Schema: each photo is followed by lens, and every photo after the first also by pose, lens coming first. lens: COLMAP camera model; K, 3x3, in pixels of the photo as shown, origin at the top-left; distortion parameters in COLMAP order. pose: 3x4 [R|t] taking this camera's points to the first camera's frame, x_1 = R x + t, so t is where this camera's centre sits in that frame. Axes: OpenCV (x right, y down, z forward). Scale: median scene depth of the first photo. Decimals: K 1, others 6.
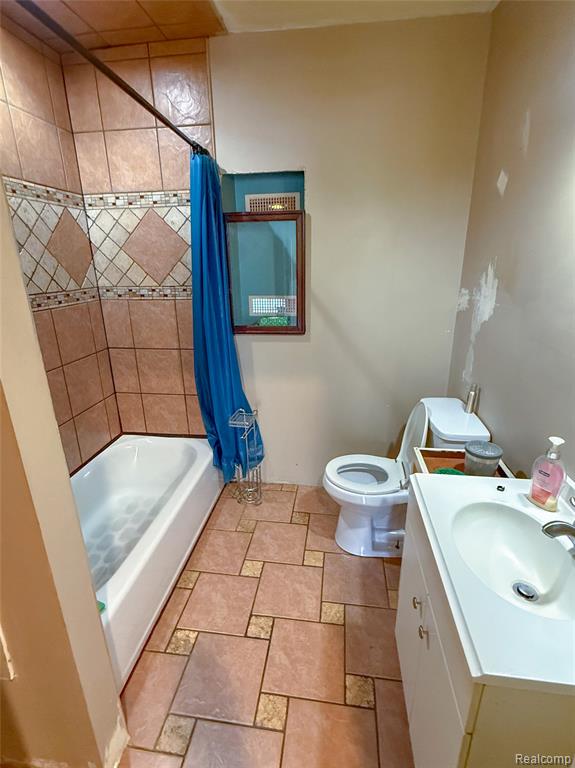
lens RADIAL K [[360.0, 0, 289.4], [0, 360.0, 383.2], [0, 0, 1]] dist [-0.015772, 0.003323]
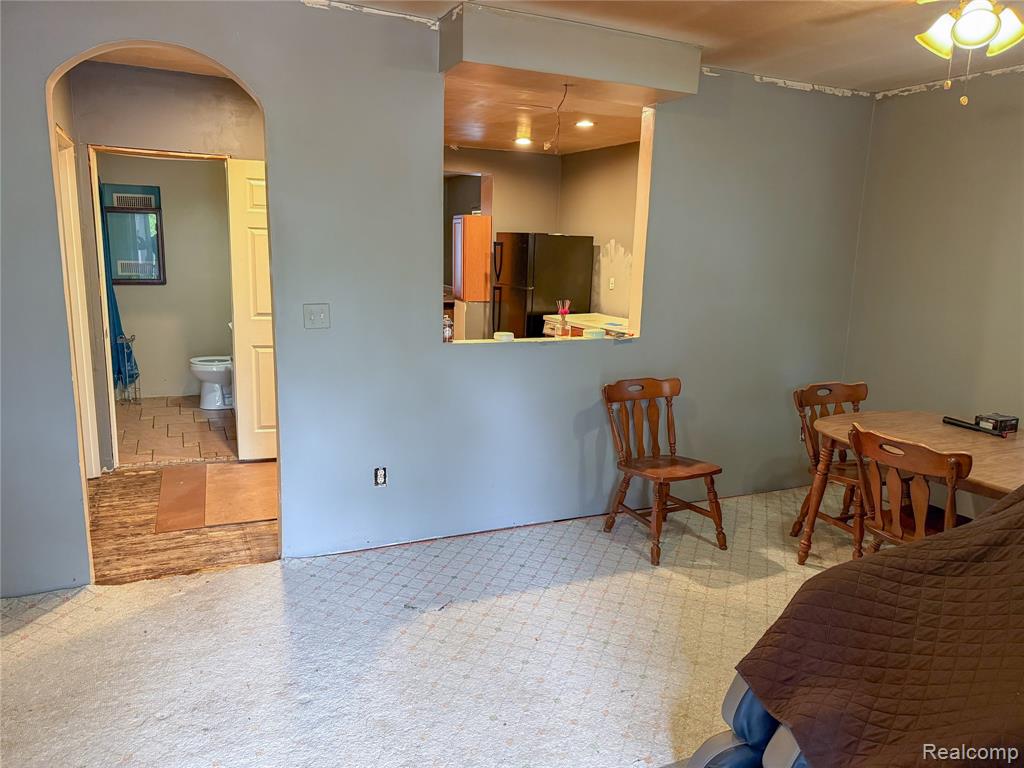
lens RADIAL K [[721.5, 0, 516.0], [0, 721.5, 386.9], [0, 0, 1]] dist [0.040892, -0.051598]
pose [[0.847365, -0.075044, 0.525682, -0.356084], [0.148366, 0.983996, -0.098686, 0.828714], [-0.509863, 0.161616, 0.844938, -2.313712]]
